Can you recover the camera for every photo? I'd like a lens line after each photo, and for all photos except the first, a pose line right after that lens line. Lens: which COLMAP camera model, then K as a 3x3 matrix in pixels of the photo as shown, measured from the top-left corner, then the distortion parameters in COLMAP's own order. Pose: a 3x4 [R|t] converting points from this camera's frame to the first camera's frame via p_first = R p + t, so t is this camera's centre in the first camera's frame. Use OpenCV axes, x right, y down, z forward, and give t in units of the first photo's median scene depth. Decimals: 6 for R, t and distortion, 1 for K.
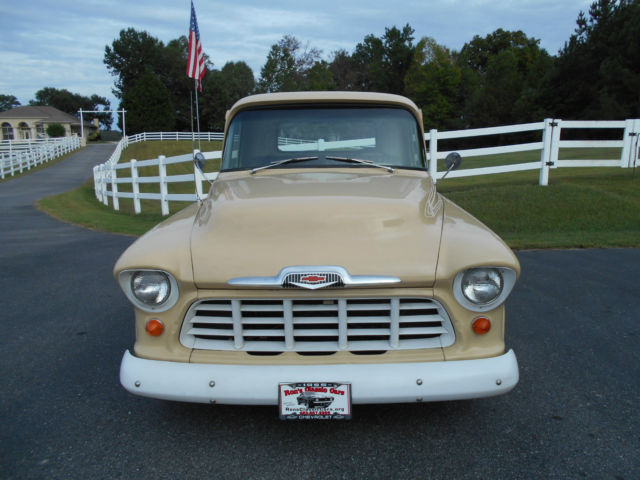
lens RADIAL K [[516.0, 0, 320.0], [0, 516.0, 240.0], [0, 0, 1]] dist [0.034023, -0.001067]
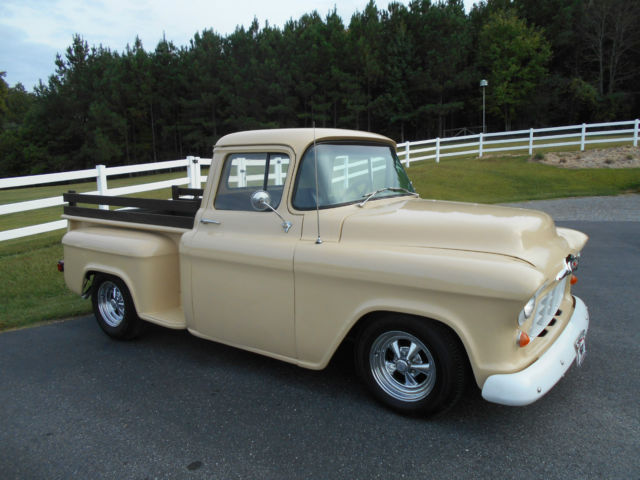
lens RADIAL K [[532.9, 0, 320.0], [0, 532.9, 240.0], [0, 0, 1]] dist [-0.030407, 0.000478]
pose [[0.535732, -0.119598, 0.835876, -0.131926], [0.178324, 0.983616, 0.026445, -0.012858], [-0.825344, 0.134889, 0.548282, 0.059226]]
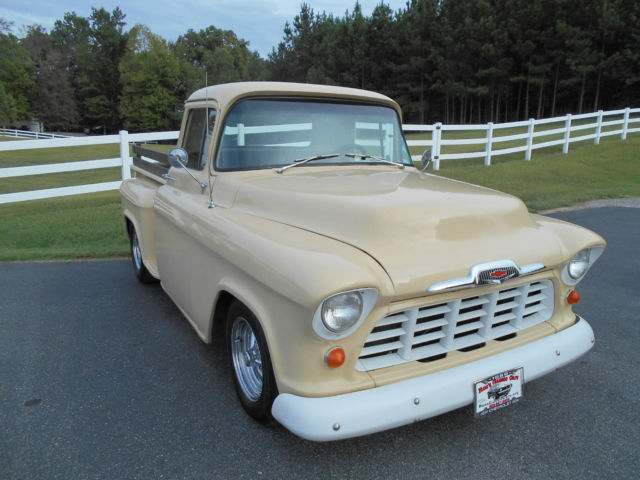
lens RADIAL K [[516.0, 0, 320.0], [0, 516.0, 240.0], [0, 0, 1]] dist [0.034023, -0.001067]
pose [[0.845755, -0.086806, 0.526464, -0.066547], [0.080570, 0.996141, 0.034814, -0.004495], [-0.527454, 0.012973, 0.849485, 0.023987]]
